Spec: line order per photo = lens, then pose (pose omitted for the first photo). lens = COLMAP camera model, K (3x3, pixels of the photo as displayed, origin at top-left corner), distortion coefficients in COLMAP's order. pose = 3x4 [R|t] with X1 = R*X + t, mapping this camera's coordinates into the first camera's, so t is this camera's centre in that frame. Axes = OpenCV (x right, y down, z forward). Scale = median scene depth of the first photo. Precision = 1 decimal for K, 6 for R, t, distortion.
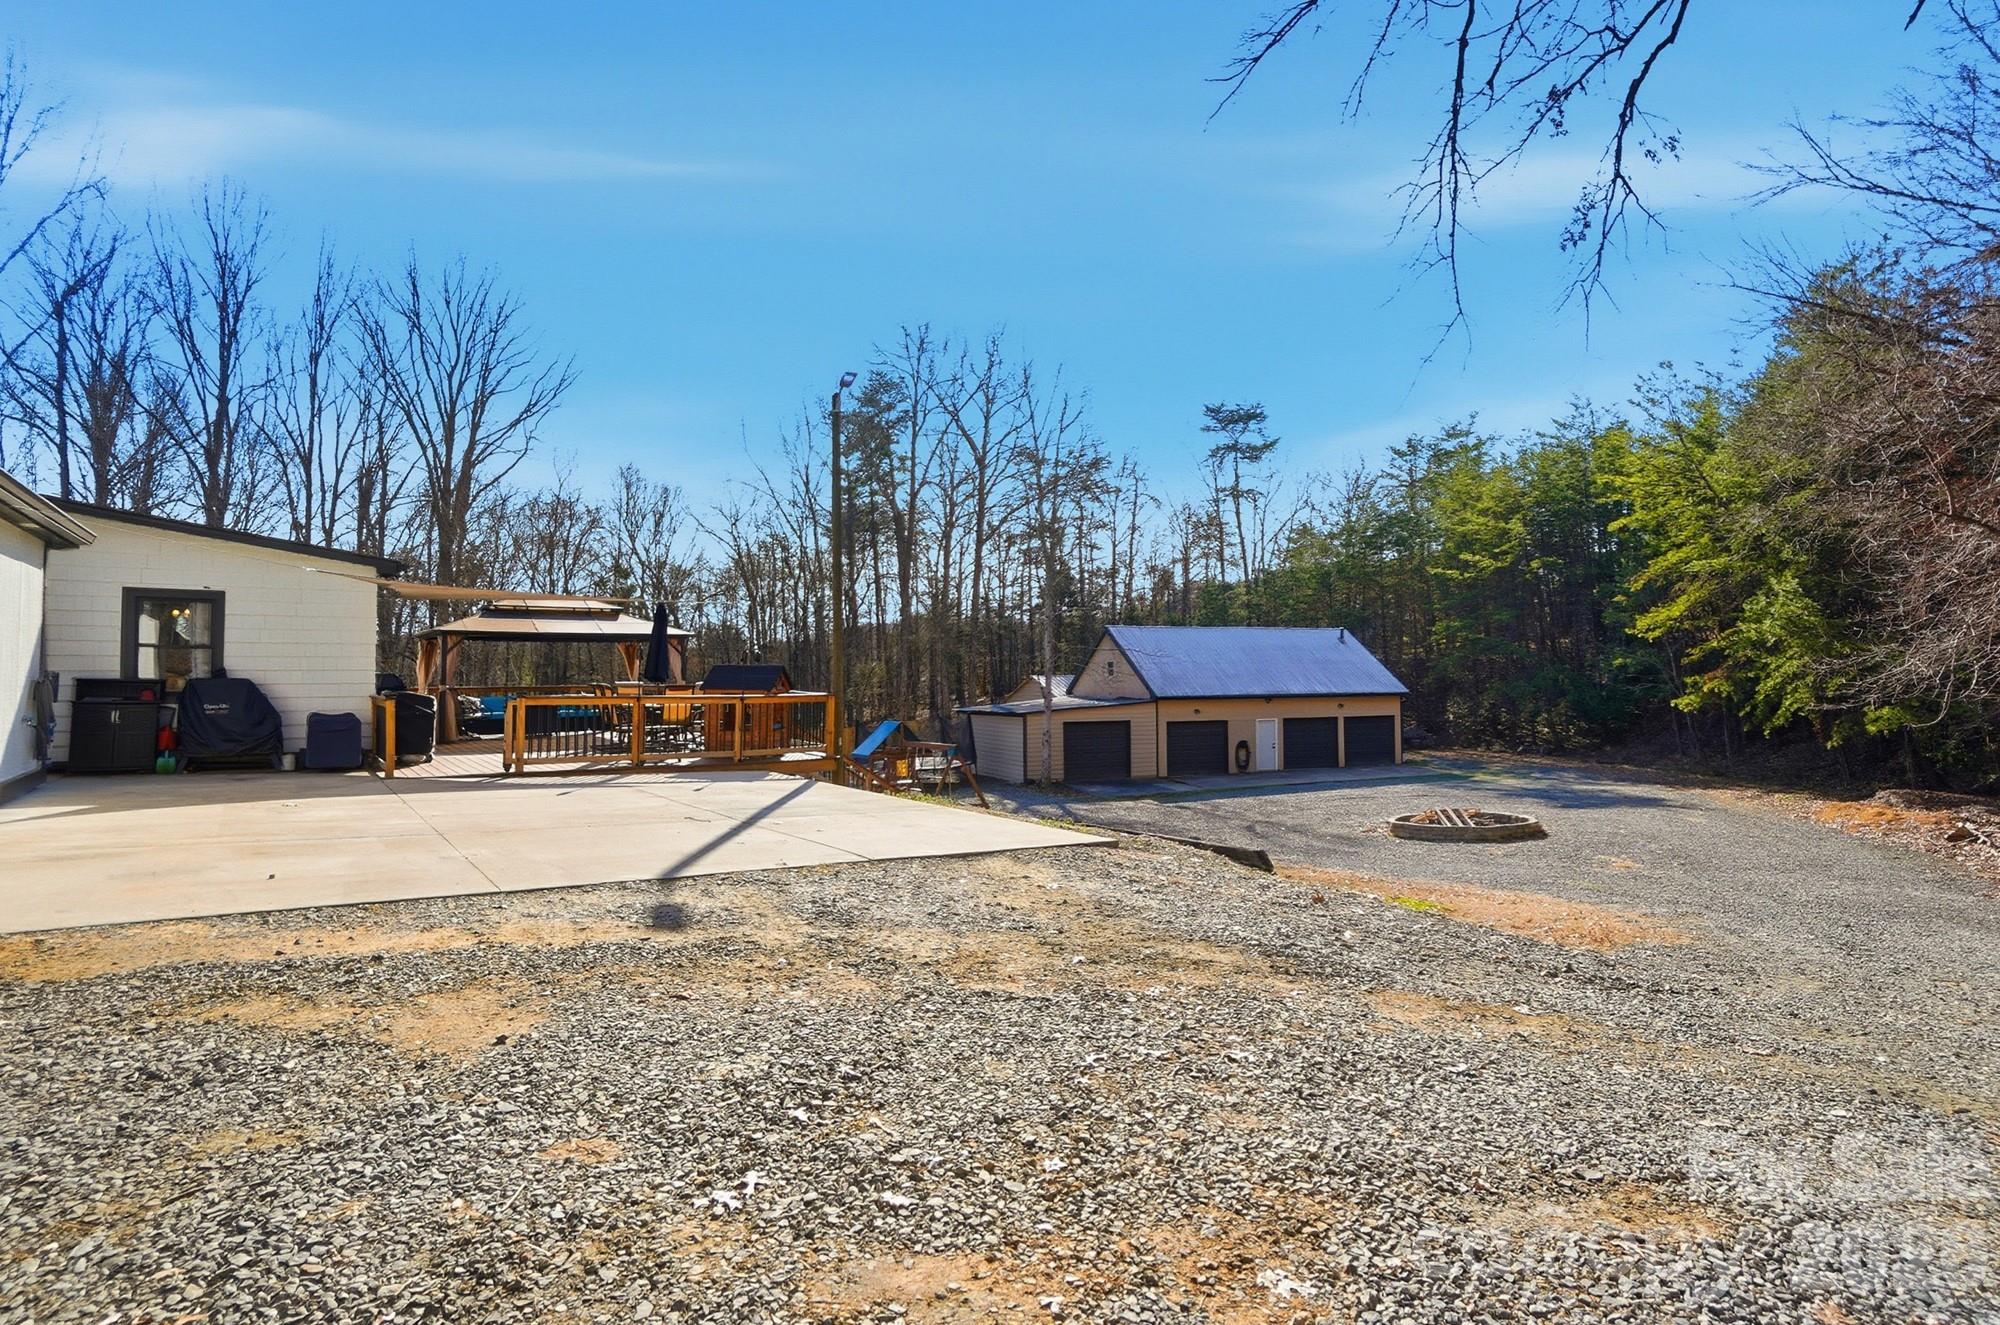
lens RADIAL K [[884.8, 0, 968.7], [0, 884.8, 602.2], [0, 0, 1]] dist [-0.035584, 0.010342]
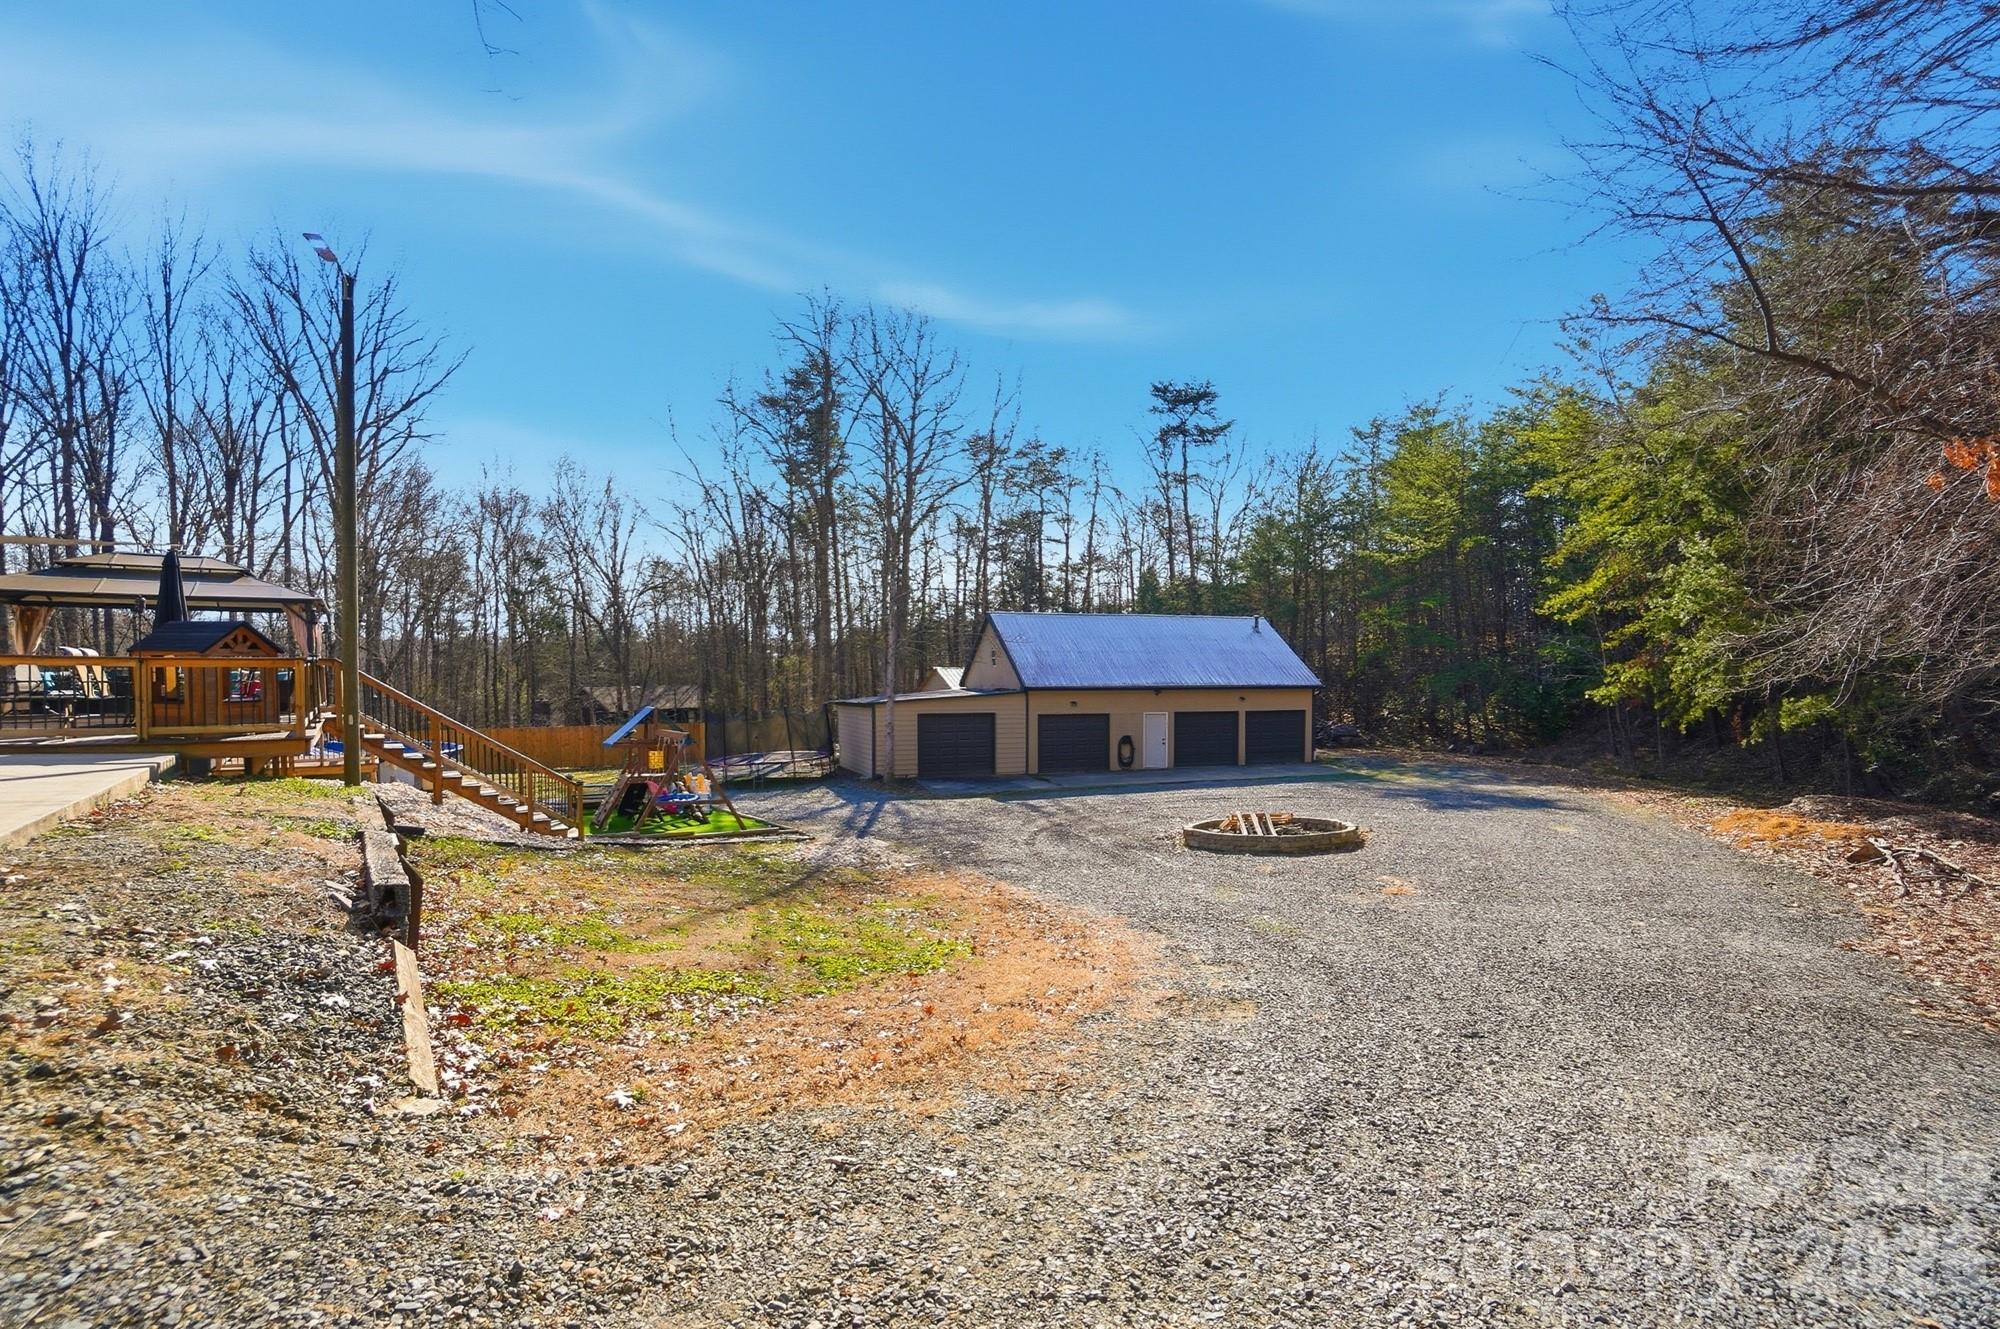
lens RADIAL K [[850.0, 0, 1000.0], [0, 850.0, 664.5], [0, 0, 1]] dist [0.000433, -0.000032]
pose [[0.999917, -0.000920, -0.012882, 0.176963], [0.001778, 0.997770, 0.066724, 0.021443], [0.012792, -0.066741, 0.997688, 0.107015]]
